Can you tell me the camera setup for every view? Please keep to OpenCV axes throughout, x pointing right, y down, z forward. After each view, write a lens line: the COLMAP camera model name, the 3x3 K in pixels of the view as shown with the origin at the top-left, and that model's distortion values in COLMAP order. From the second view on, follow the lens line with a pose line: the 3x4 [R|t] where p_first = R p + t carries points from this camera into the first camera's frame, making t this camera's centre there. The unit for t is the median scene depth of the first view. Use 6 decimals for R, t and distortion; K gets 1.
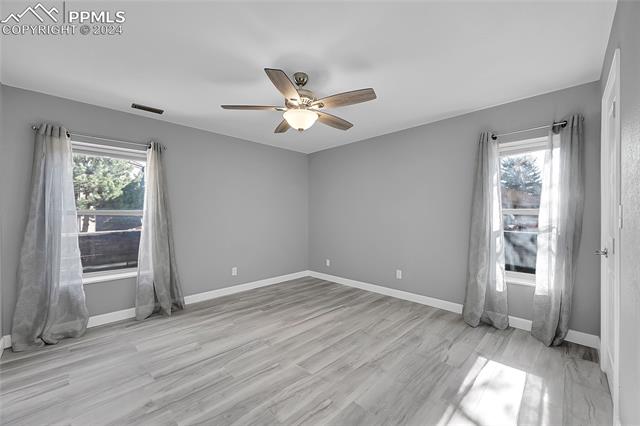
lens RADIAL K [[256.8, 0, 318.5], [0, 256.8, 215.6], [0, 0, 1]] dist [-0.001370, 0.000845]
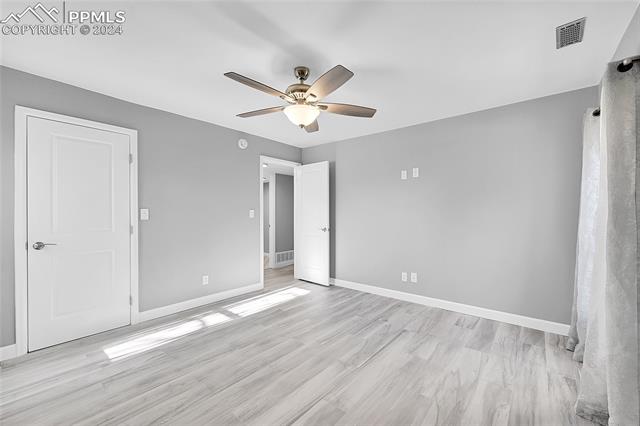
lens RADIAL K [[256.8, 0, 319.3], [0, 256.8, 213.9], [0, 0, 1]] dist [-0.001370, 0.000845]
pose [[-0.997265, 0.002883, -0.073857, -0.059914], [0.002528, 0.999985, 0.004903, -0.000720], [0.073870, 0.004703, -0.997257, 1.915309]]
